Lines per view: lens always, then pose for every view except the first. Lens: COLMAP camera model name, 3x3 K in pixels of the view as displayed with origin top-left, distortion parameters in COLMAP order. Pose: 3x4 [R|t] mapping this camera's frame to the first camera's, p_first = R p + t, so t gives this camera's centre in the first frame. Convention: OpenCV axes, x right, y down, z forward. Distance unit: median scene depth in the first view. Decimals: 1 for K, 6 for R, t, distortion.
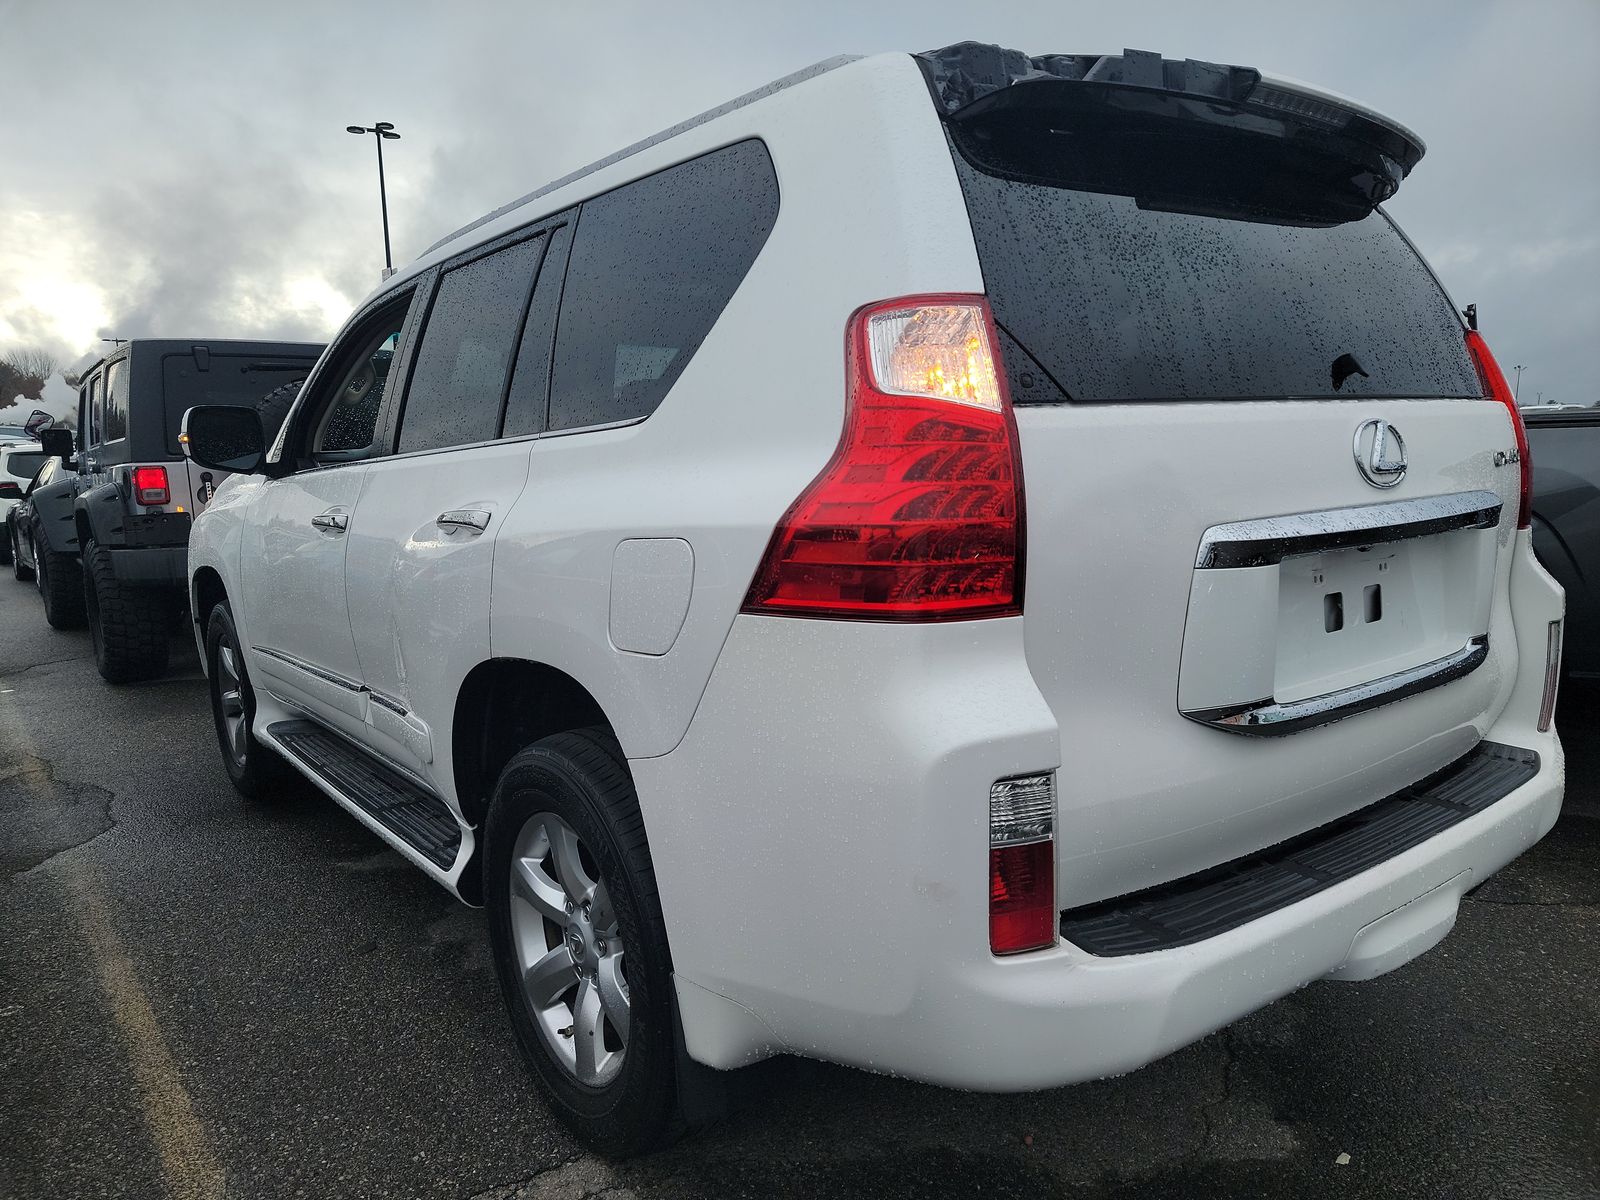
lens RADIAL K [[1119.9, 0, 798.3], [0, 1119.9, 602.6], [0, 0, 1]] dist [0.039039, -0.039319]
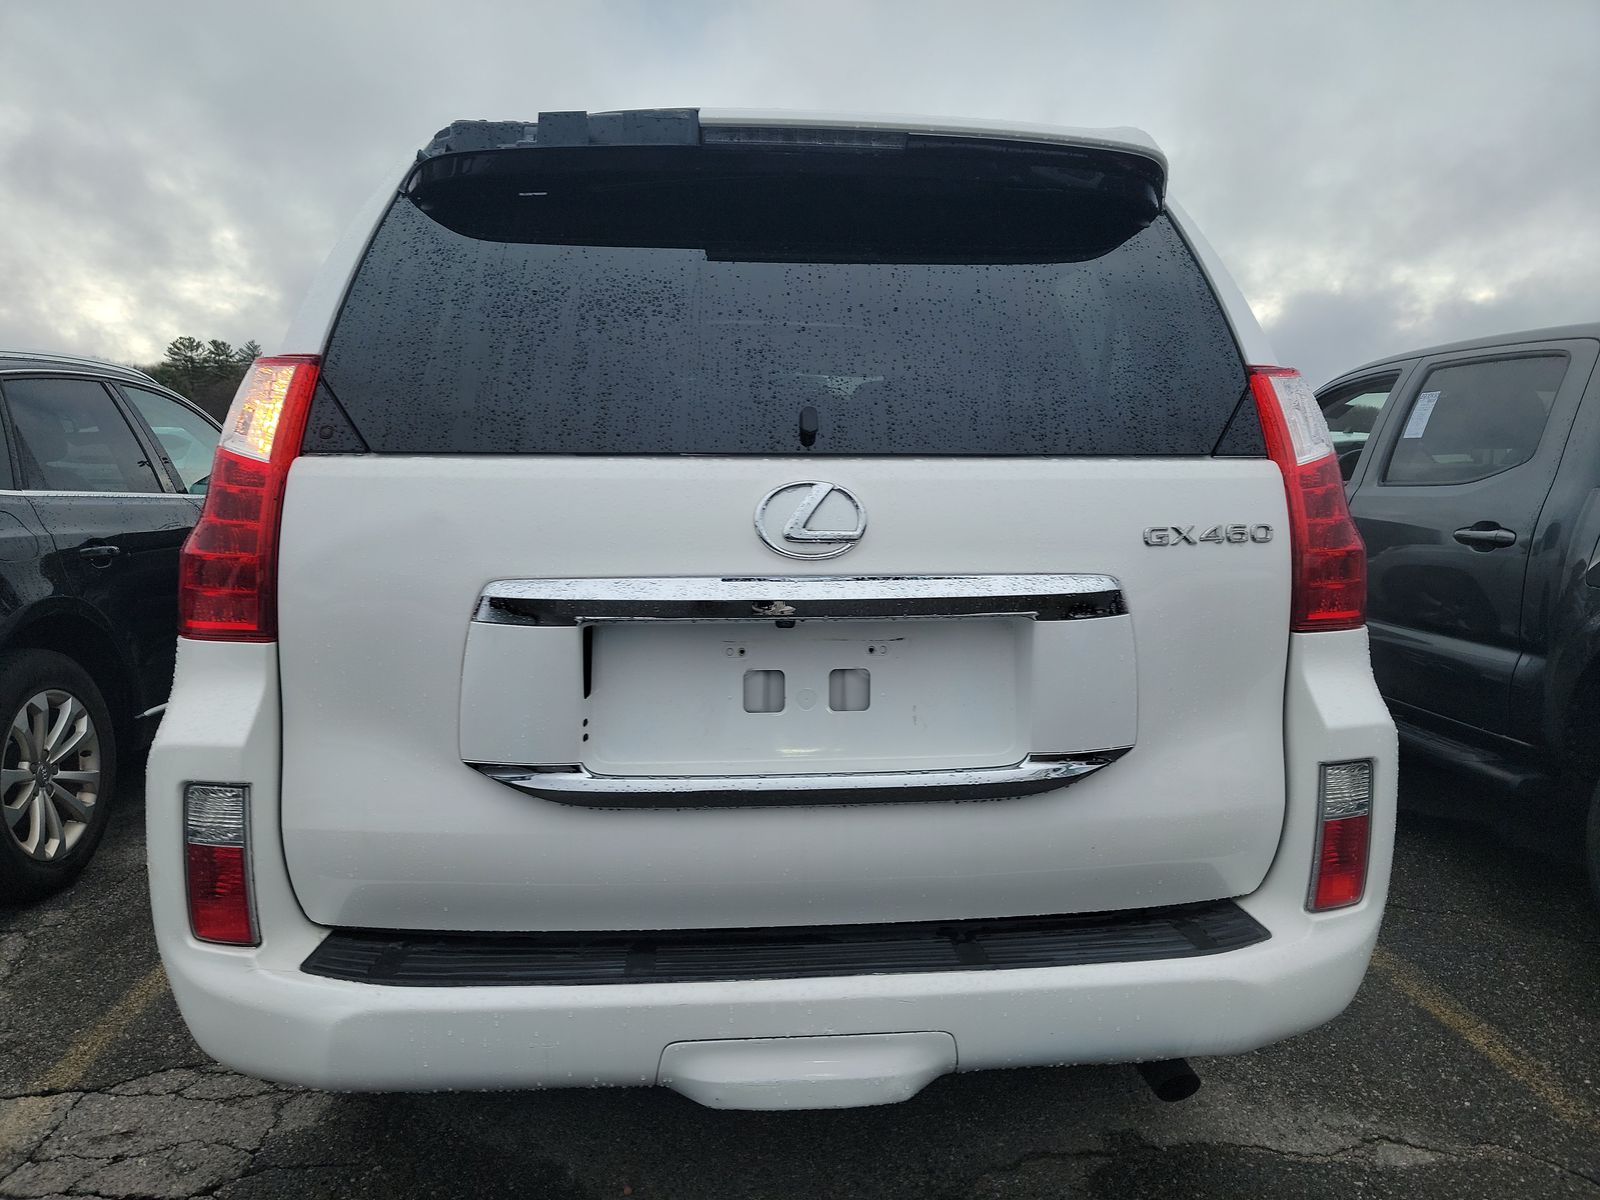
lens RADIAL K [[1119.9, 0, 807.5], [0, 1119.9, 594.7], [0, 0, 1]] dist [0.039039, -0.039319]
pose [[0.848864, 0.090420, -0.520821, 1.008468], [-0.106162, 0.994349, -0.000399, -0.075559], [0.517842, 0.055630, 0.853666, 0.262528]]
